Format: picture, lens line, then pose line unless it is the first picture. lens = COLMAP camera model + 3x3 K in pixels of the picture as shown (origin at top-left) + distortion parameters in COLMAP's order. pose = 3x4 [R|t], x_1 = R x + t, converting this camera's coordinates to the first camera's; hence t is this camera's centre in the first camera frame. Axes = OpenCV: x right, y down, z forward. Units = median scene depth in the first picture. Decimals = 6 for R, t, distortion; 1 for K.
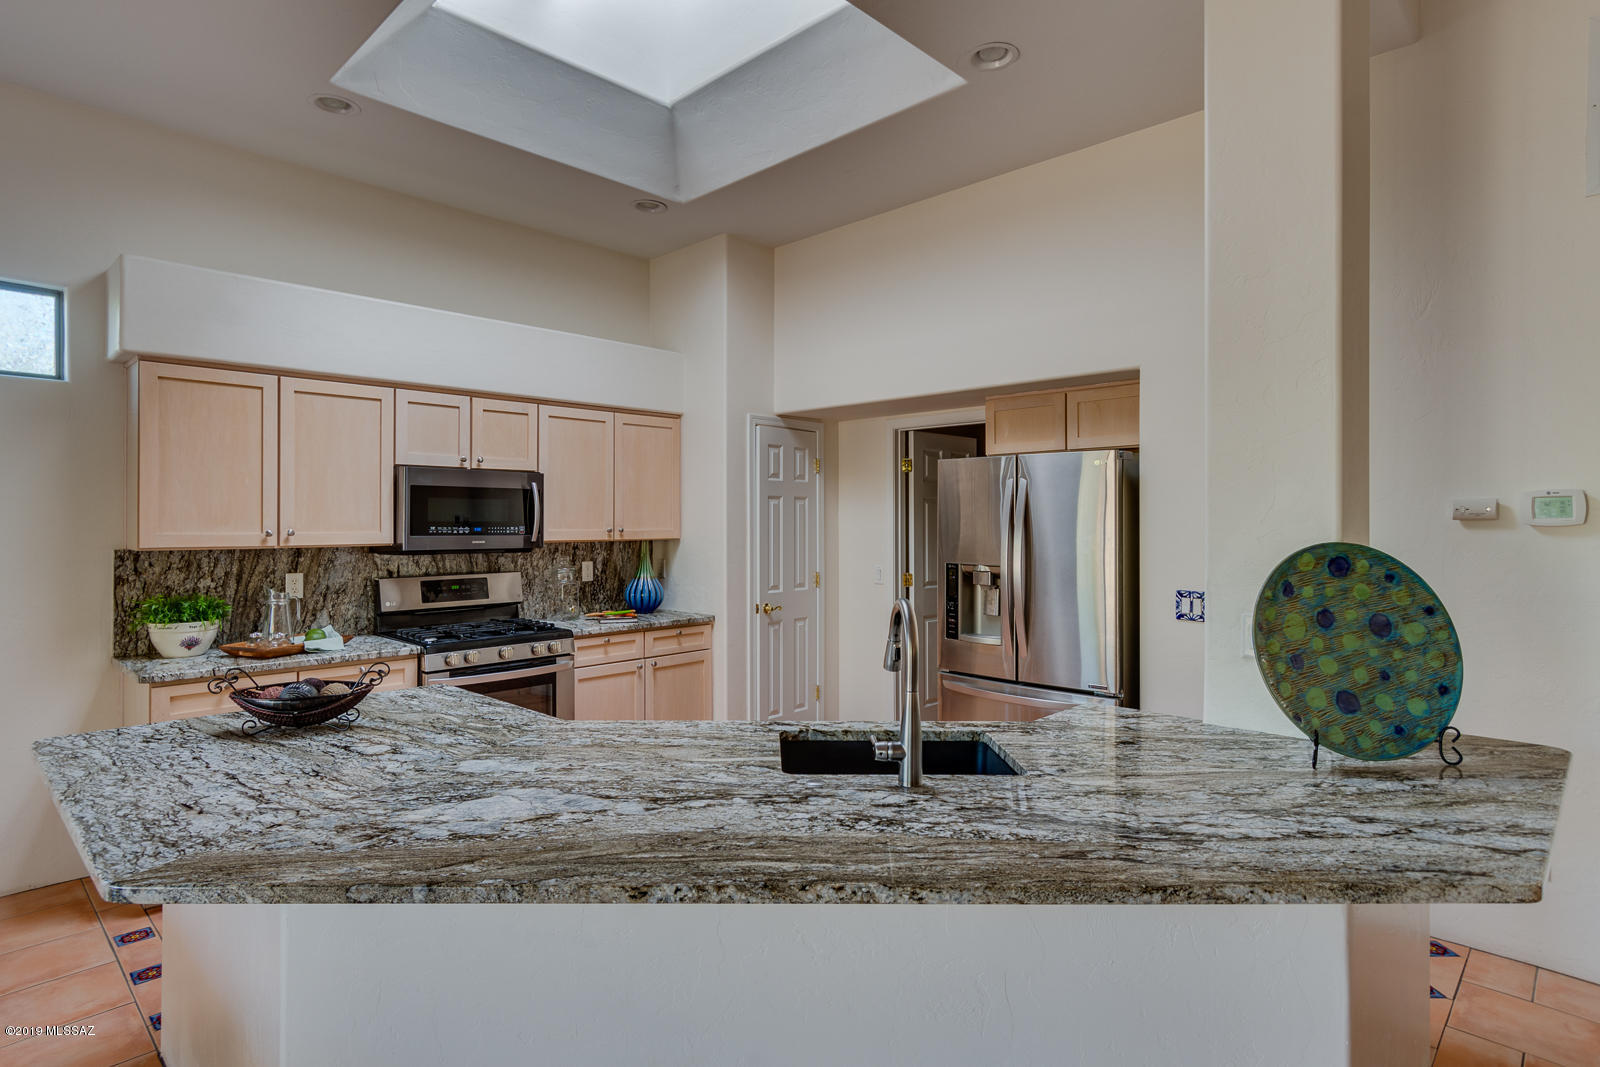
lens RADIAL K [[847.3, 0, 766.2], [0, 847.3, 515.9], [0, 0, 1]] dist [0.003929, -0.000803]
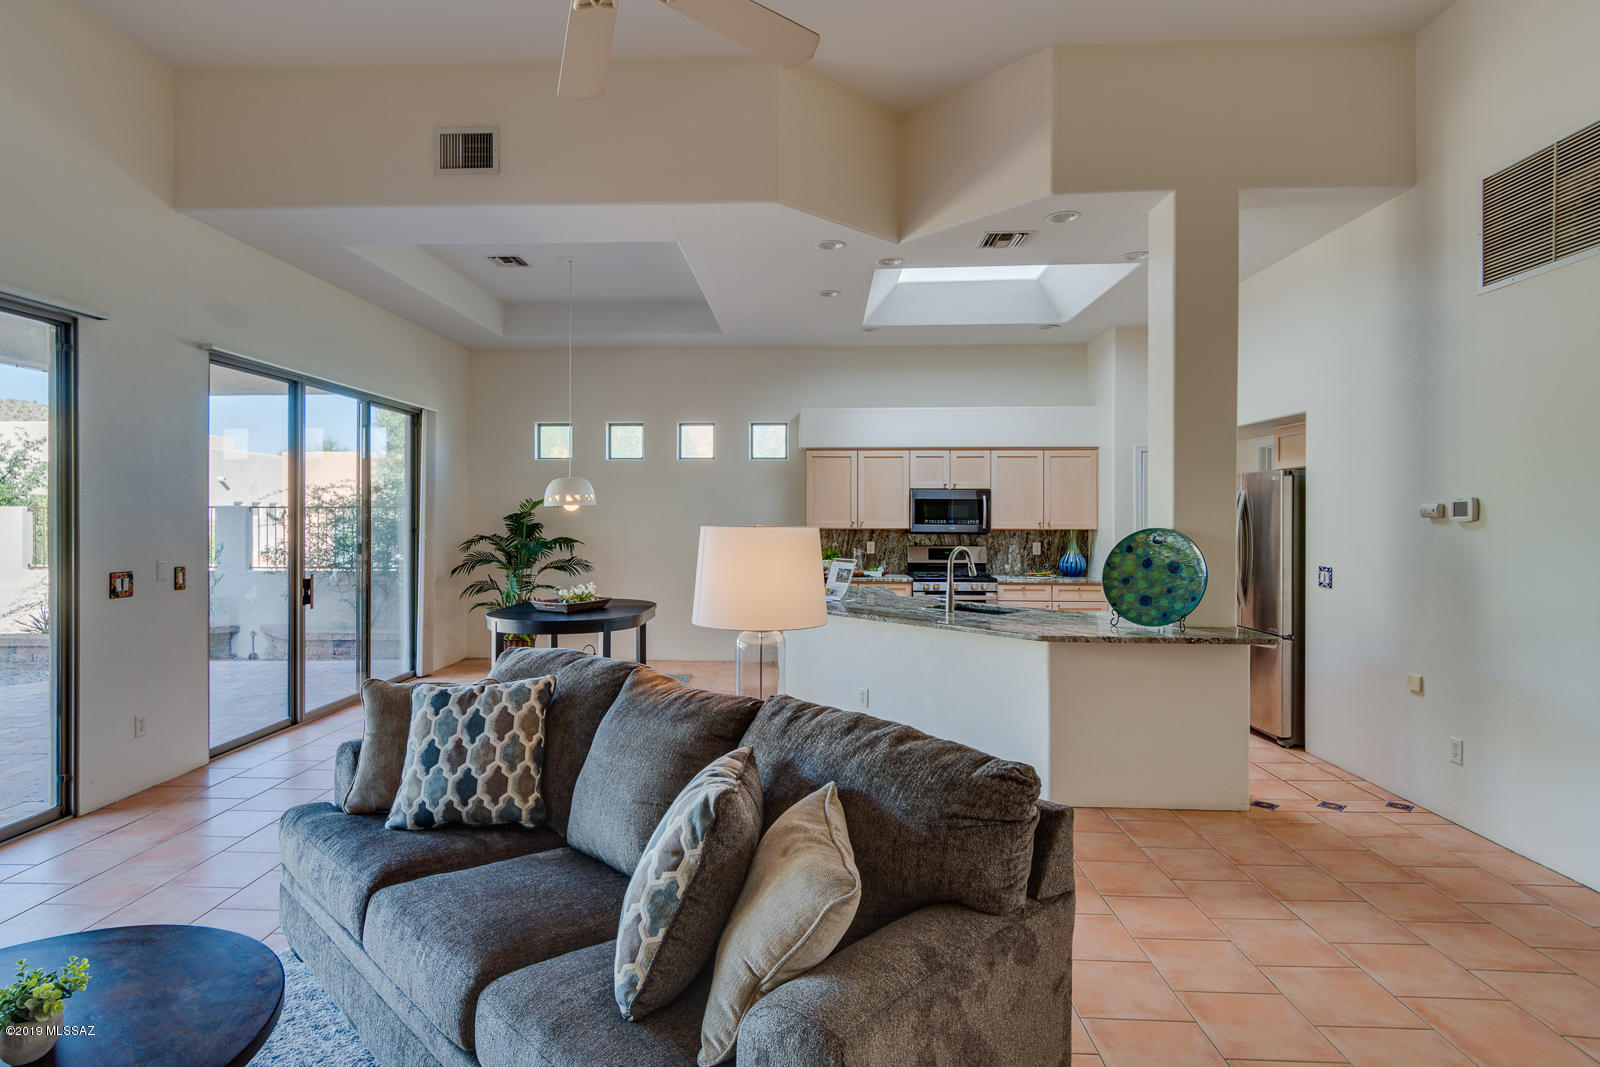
lens RADIAL K [[847.3, 0, 761.6], [0, 847.3, 515.3], [0, 0, 1]] dist [0.003929, -0.000803]
pose [[0.662106, 0.001207, -0.749409, 0.805827], [0.000857, 0.999997, 0.002368, -0.002792], [0.749409, -0.002210, 0.662103, -0.569297]]
